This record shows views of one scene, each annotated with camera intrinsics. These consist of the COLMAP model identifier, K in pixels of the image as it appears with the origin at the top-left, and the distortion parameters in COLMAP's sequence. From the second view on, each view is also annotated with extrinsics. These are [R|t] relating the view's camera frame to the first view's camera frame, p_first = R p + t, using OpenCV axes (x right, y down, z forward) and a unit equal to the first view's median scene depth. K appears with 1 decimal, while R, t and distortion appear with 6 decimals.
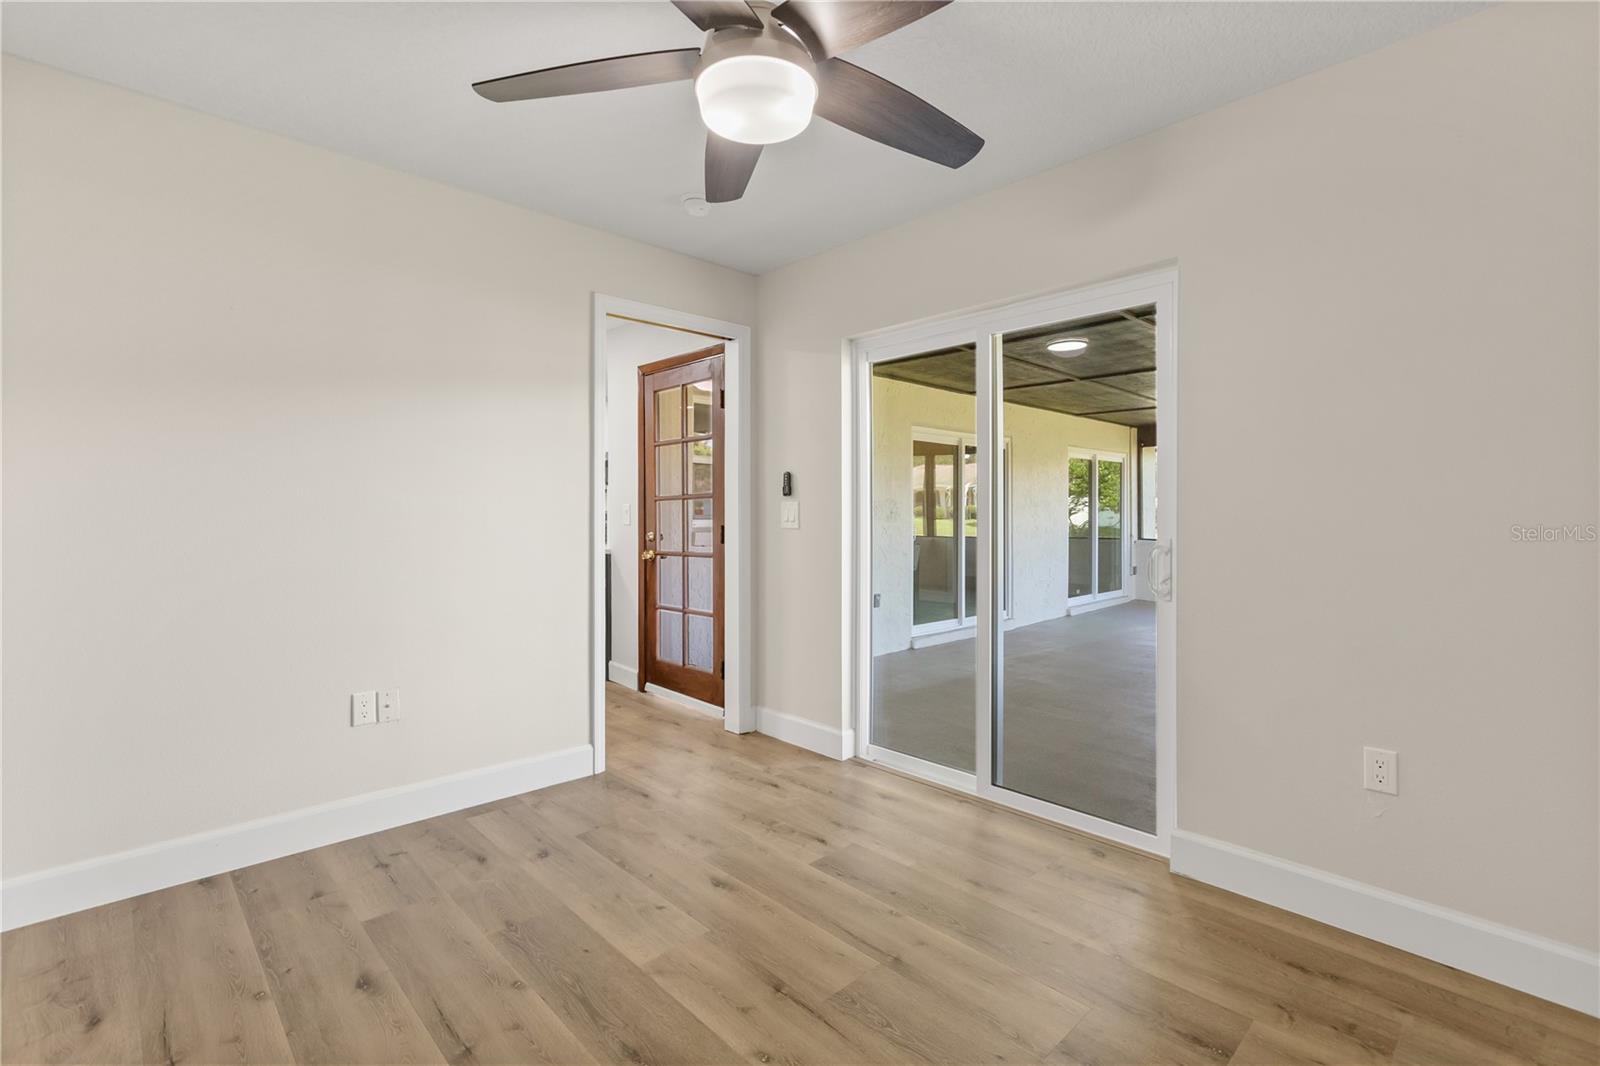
lens RADIAL K [[722.9, 0, 795.6], [0, 722.9, 509.8], [0, 0, 1]] dist [0.014284, -0.000045]
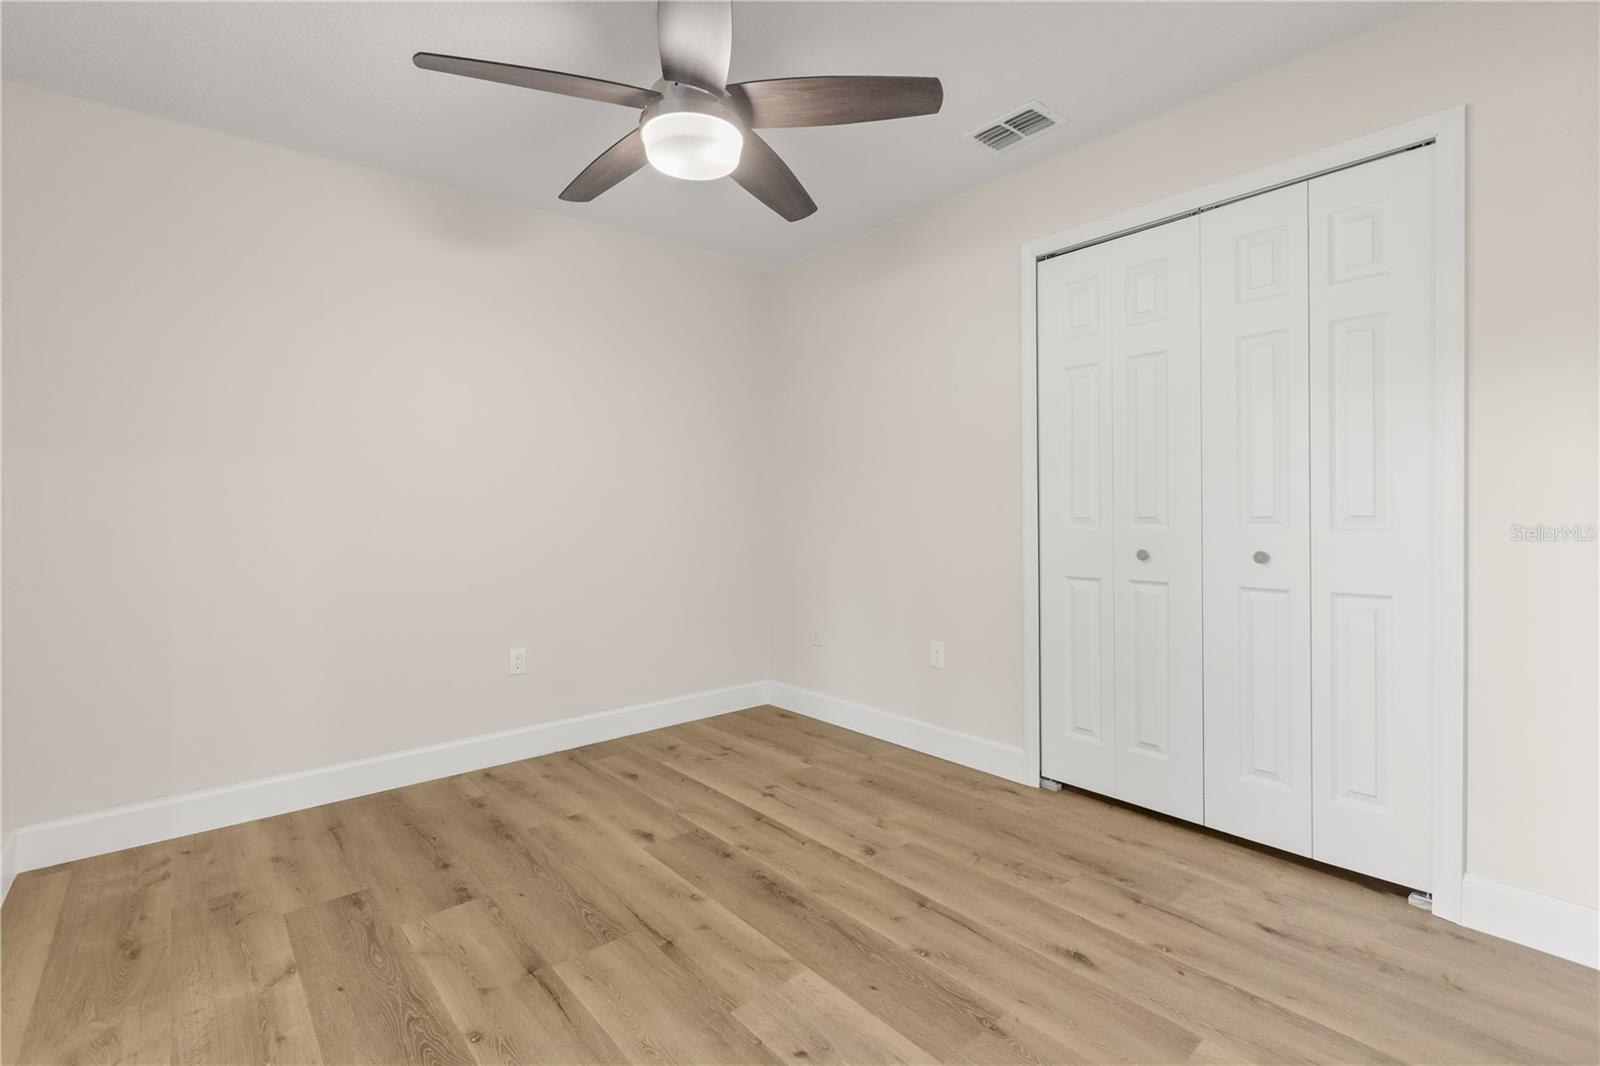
lens RADIAL K [[722.1, 0, 803.5], [0, 722.1, 509.6], [0, 0, 1]] dist [0.003275, 0.000191]
pose [[-0.998832, 0.004035, 0.048152, -0.232742], [0.003810, 0.999981, -0.004775, 0.036402], [-0.048170, -0.004586, -0.998829, 1.755572]]
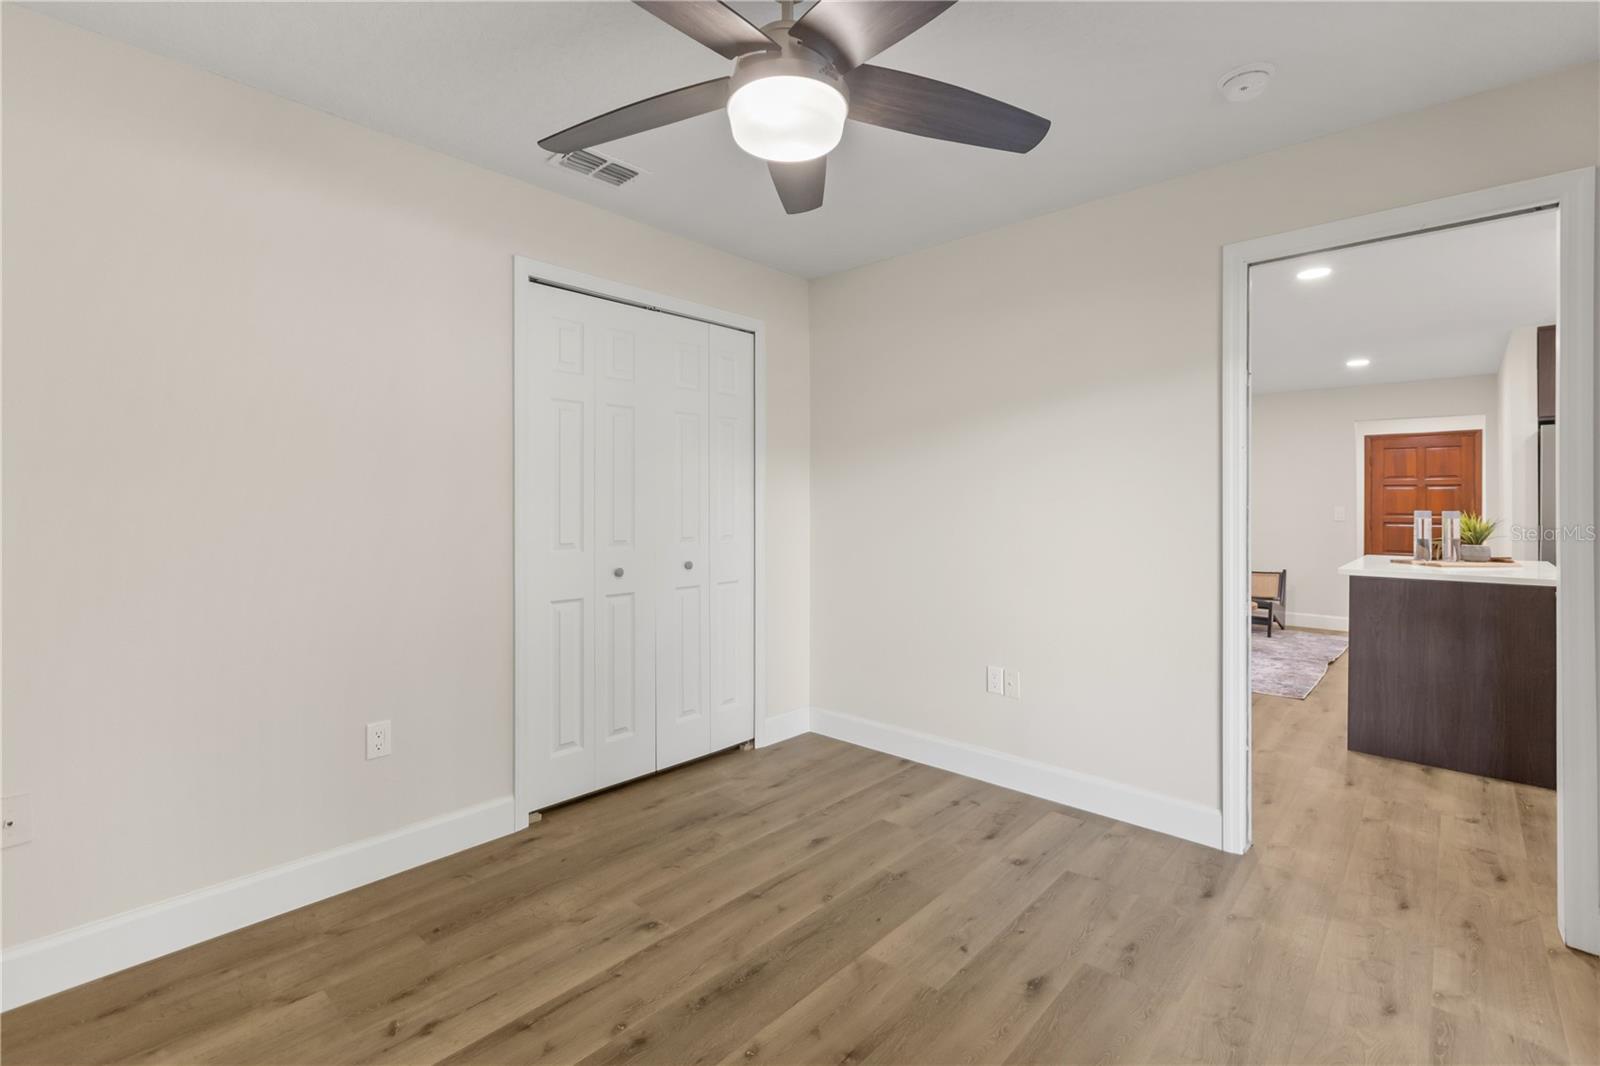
lens RADIAL K [[722.1, 0, 803.5], [0, 722.1, 509.6], [0, 0, 1]] dist [0.003275, 0.000191]
pose [[0.075633, -0.000319, -0.997136, 0.751714], [0.004679, 0.999989, 0.000035, -0.017196], [0.997125, -0.004669, 0.075633, 0.757031]]
